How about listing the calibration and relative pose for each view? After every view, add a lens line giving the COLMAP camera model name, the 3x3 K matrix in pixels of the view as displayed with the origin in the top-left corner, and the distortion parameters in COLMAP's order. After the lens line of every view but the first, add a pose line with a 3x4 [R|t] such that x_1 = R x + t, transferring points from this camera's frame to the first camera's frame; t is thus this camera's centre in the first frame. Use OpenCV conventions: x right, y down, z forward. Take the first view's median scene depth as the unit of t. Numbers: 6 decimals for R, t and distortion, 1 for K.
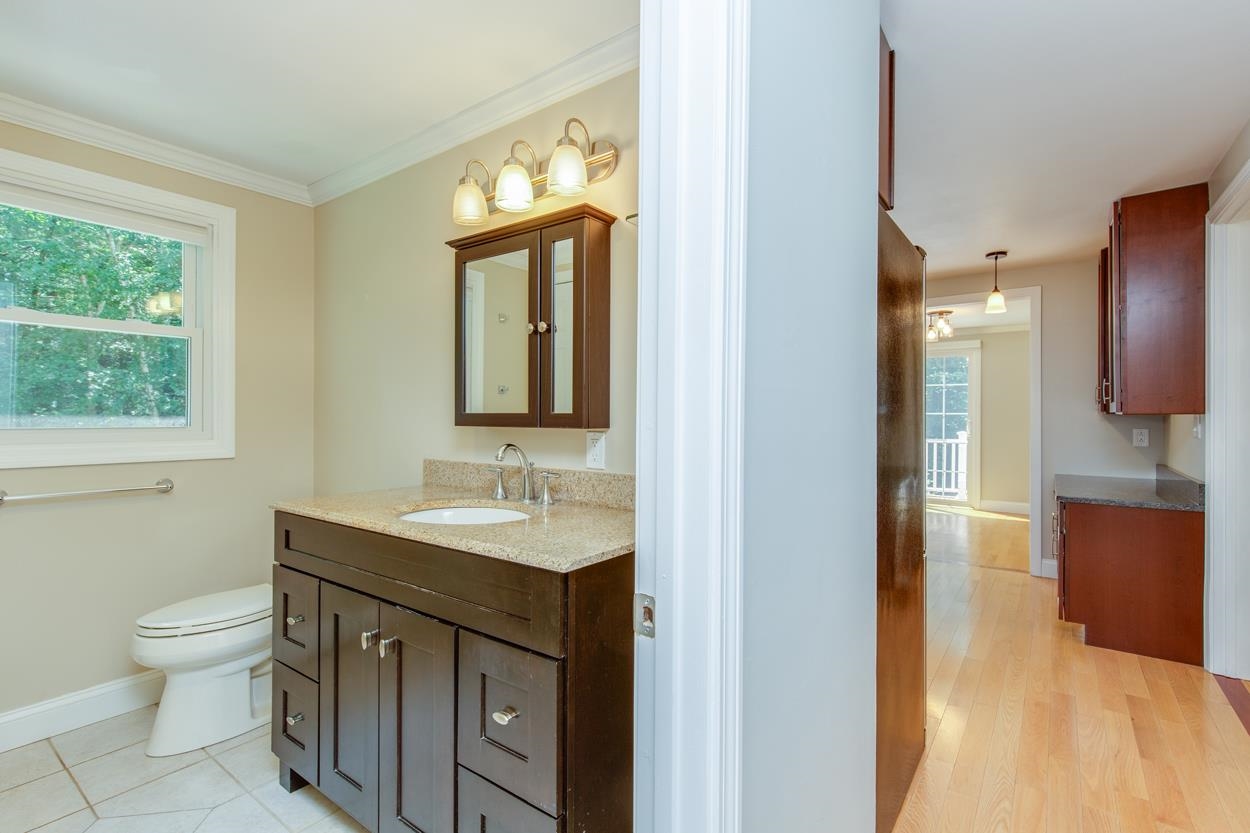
lens RADIAL K [[572.3, 0, 629.7], [0, 572.3, 411.5], [0, 0, 1]] dist [0.002381, -0.000506]
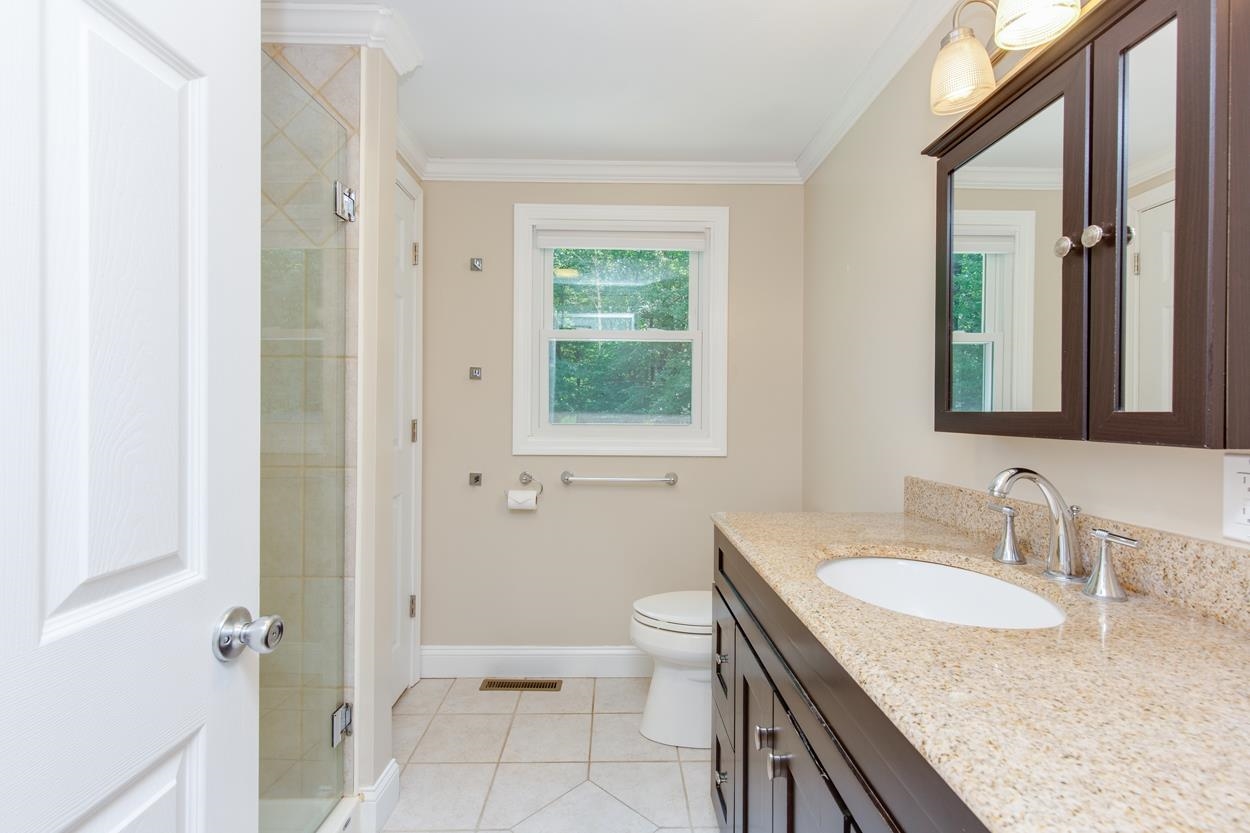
lens RADIAL K [[572.3, 0, 629.1], [0, 572.3, 412.6], [0, 0, 1]] dist [0.002381, -0.000506]
pose [[0.608774, 0.000581, -0.793344, -0.003908], [0.003188, 0.999990, 0.003179, 0.001009], [0.793337, -0.004465, 0.608766, 0.352712]]
